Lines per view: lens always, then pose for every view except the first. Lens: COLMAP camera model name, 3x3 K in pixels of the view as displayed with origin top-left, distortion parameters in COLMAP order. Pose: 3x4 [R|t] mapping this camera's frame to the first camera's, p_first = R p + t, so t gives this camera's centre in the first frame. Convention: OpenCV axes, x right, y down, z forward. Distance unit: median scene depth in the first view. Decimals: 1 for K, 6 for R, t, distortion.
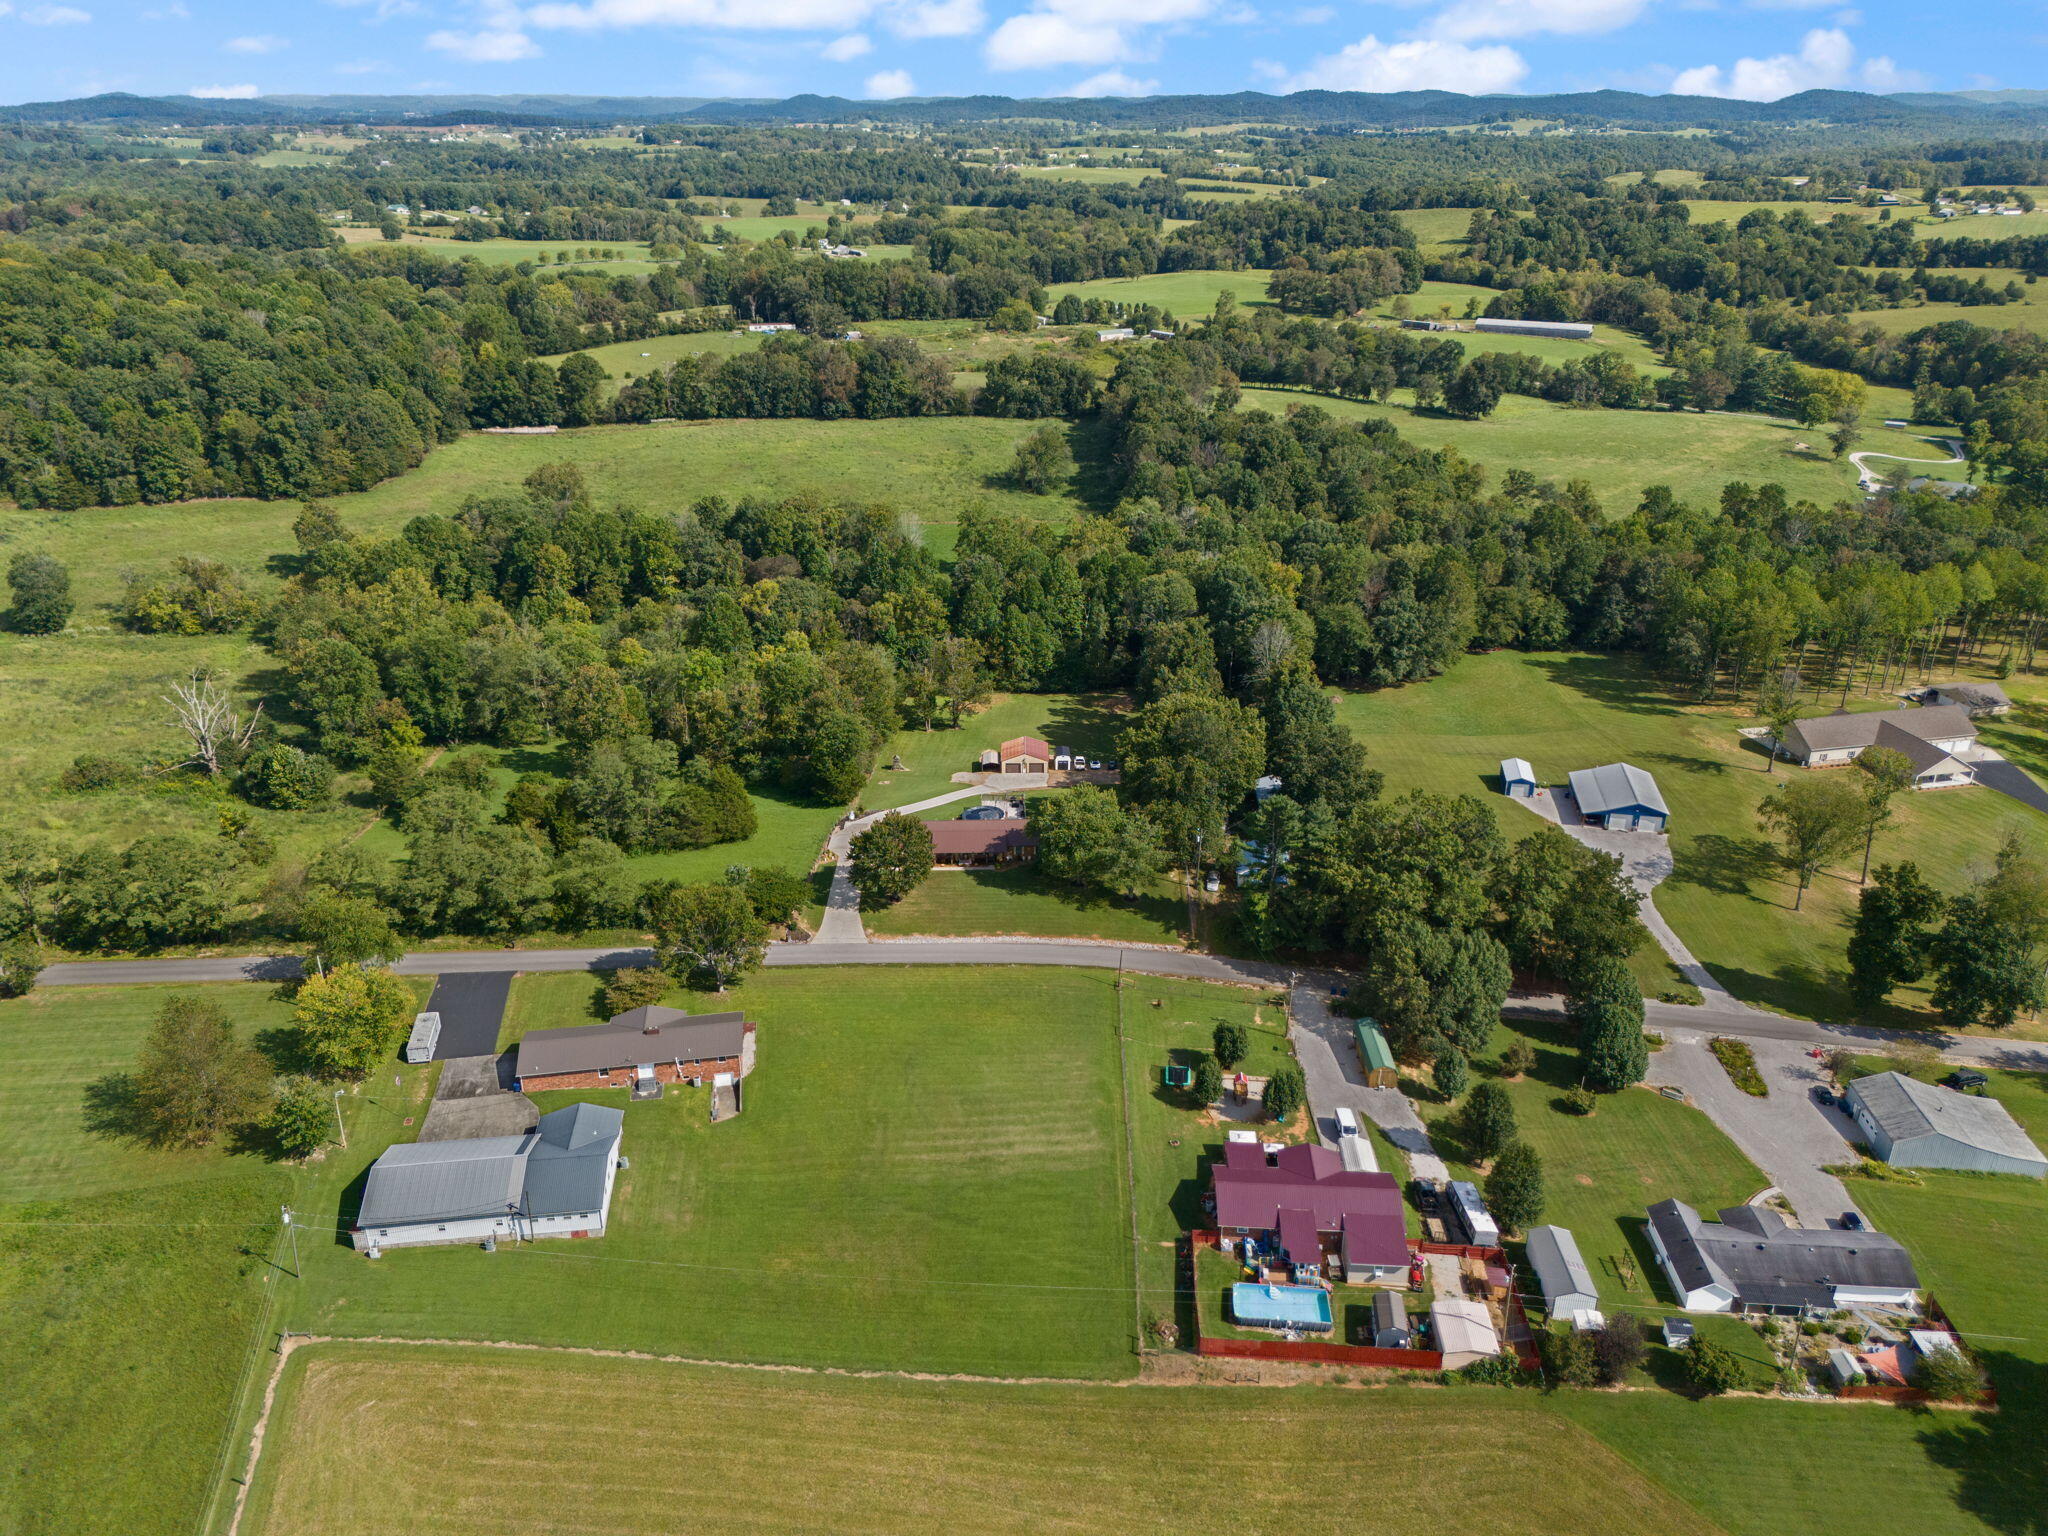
lens RADIAL K [[1527.2, 0, 1026.0], [0, 1527.2, 743.4], [0, 0, 1]] dist [0.057002, -0.050829]
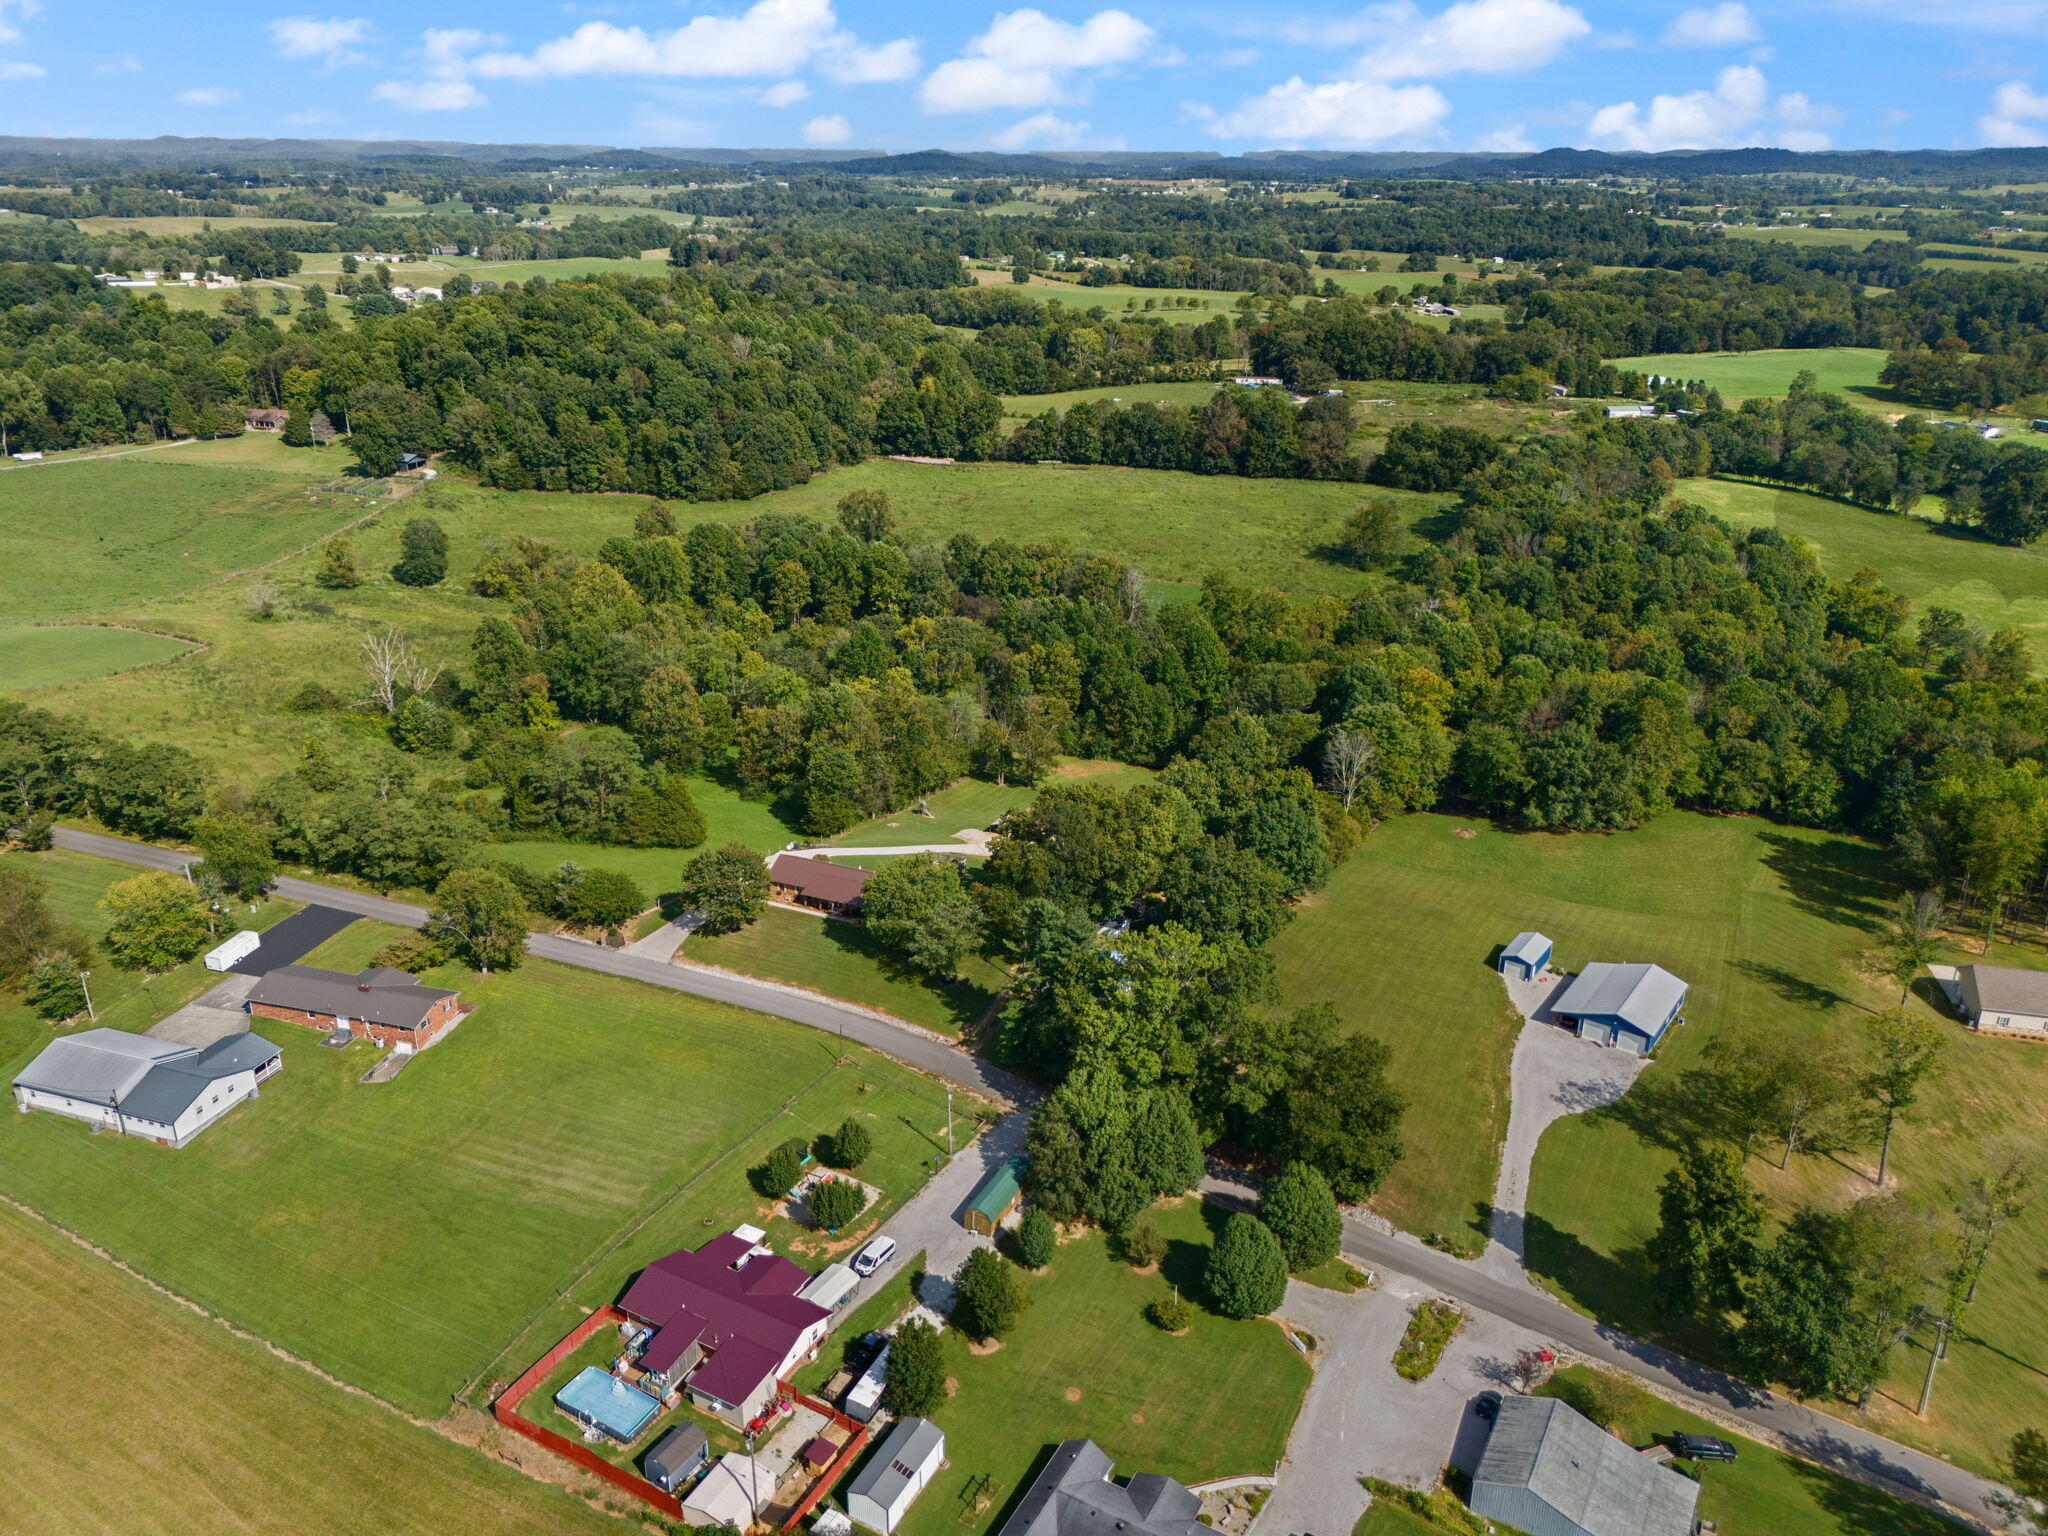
lens RADIAL K [[1542.8, 0, 1024.0], [0, 1542.8, 768.0], [0, 0, 1]] dist [0.074692, -0.075204]
pose [[0.899829, 0.166161, -0.403359, 0.243532], [-0.174508, 0.984521, 0.016268, -0.026910], [0.399818, 0.055751, 0.914897, 0.068184]]
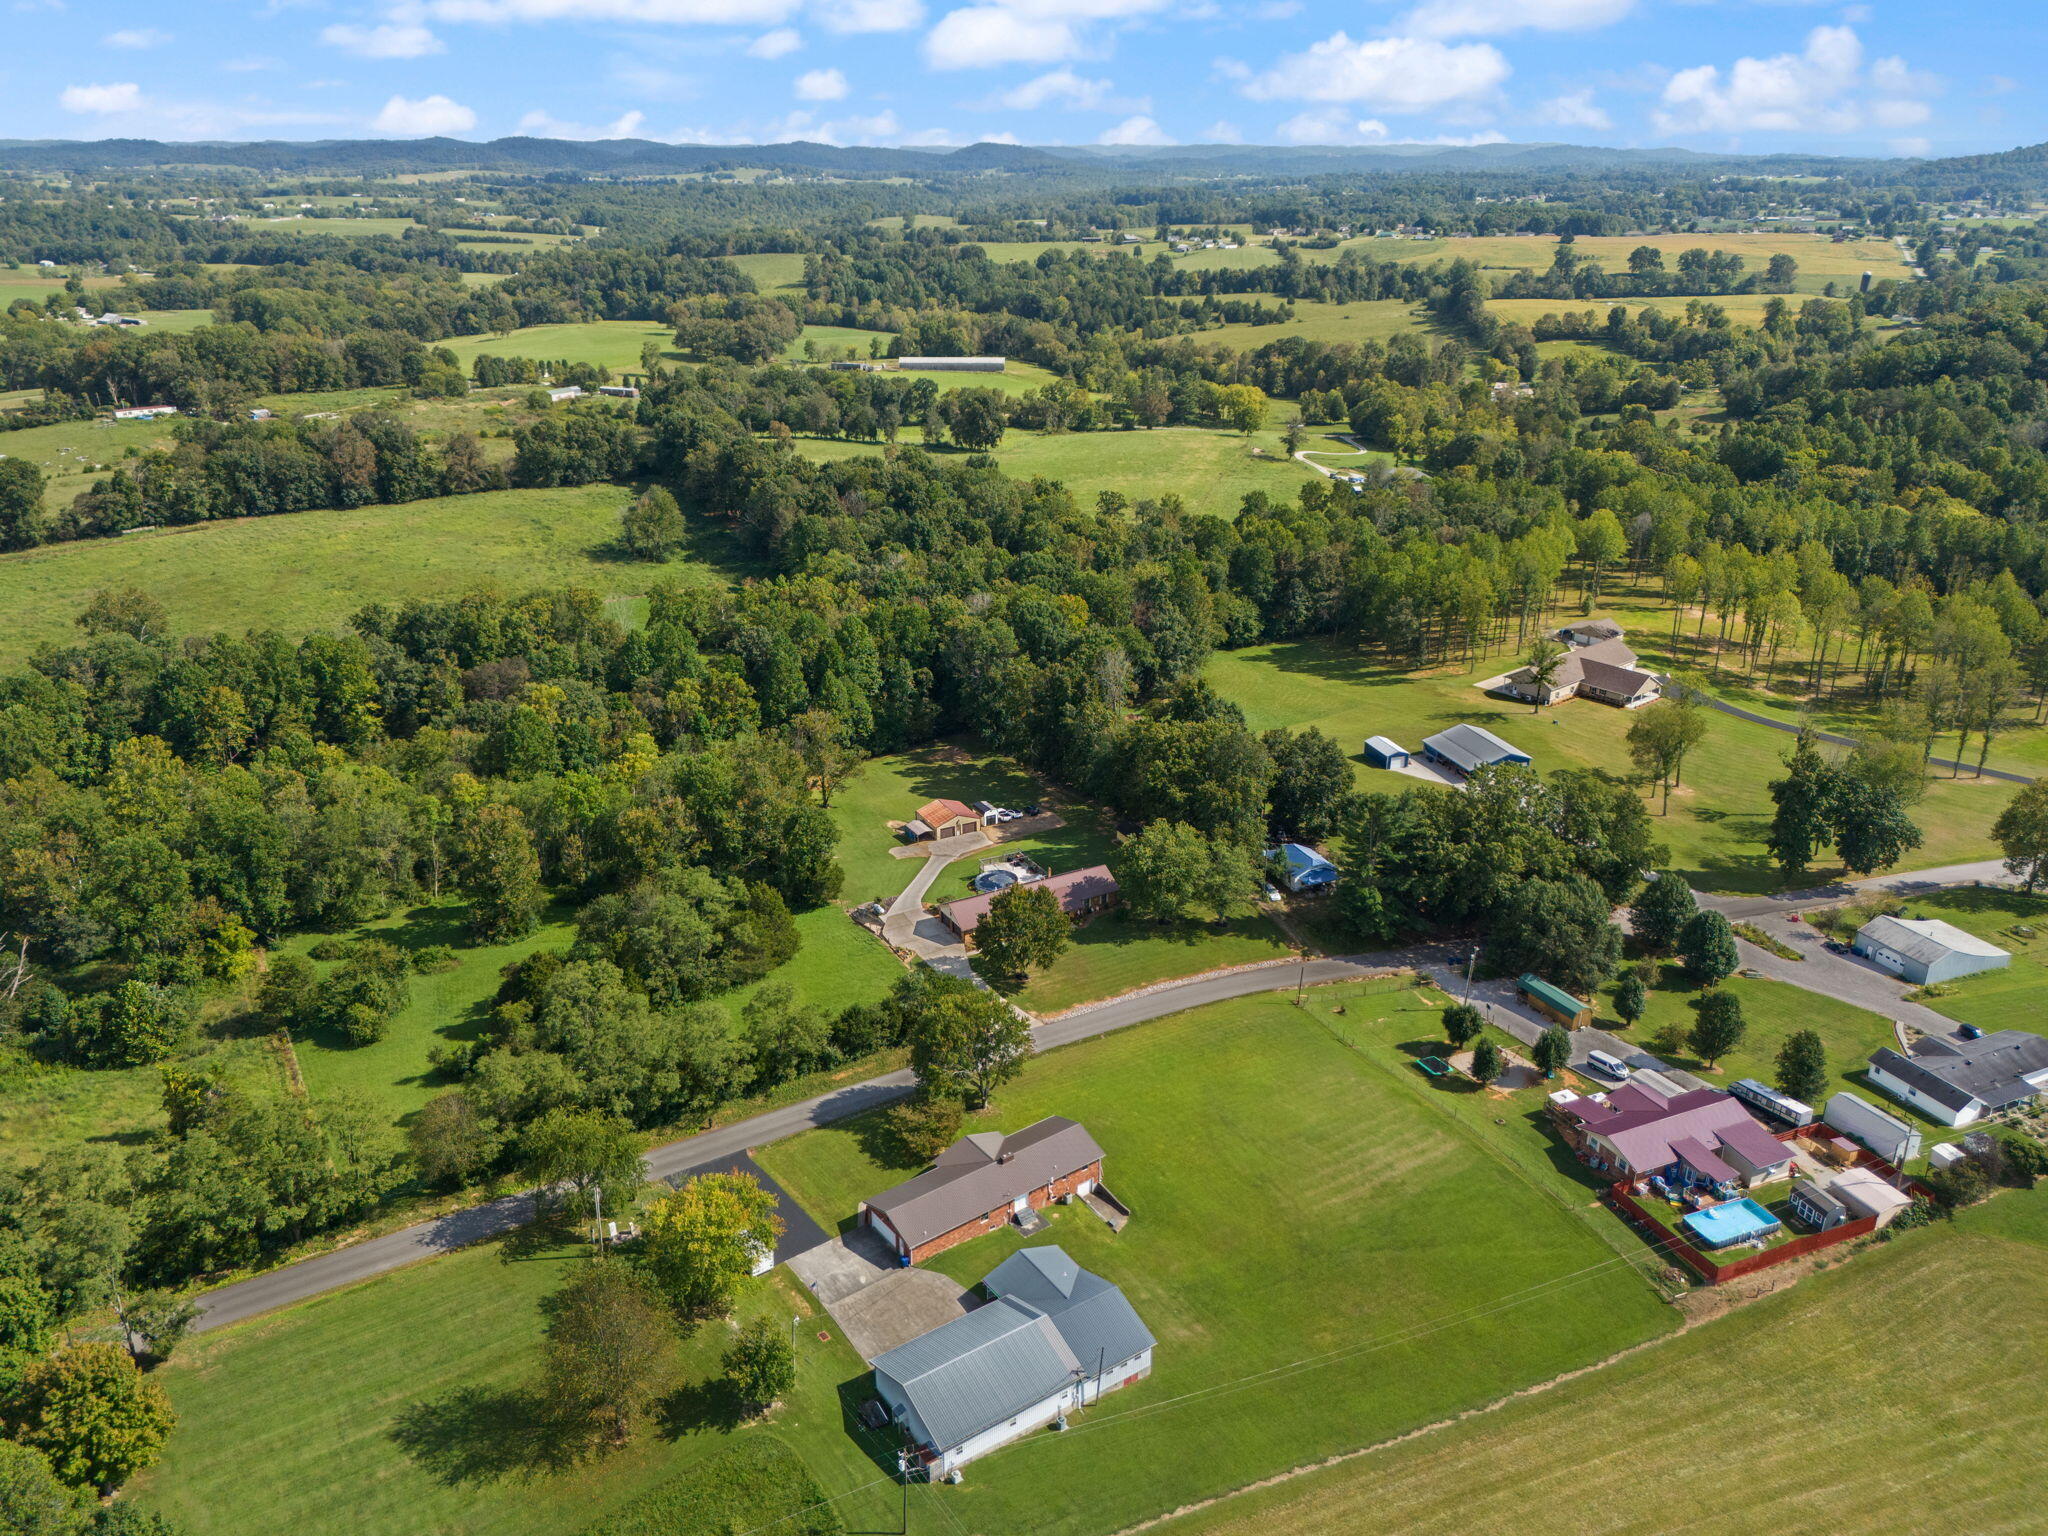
lens RADIAL K [[1542.8, 0, 1024.0], [0, 1542.8, 768.0], [0, 0, 1]] dist [0.074692, -0.075204]
pose [[0.887232, -0.172784, 0.427744, -0.239506], [0.180185, 0.983352, 0.023476, -0.024460], [-0.424680, 0.056245, 0.903595, 0.062246]]
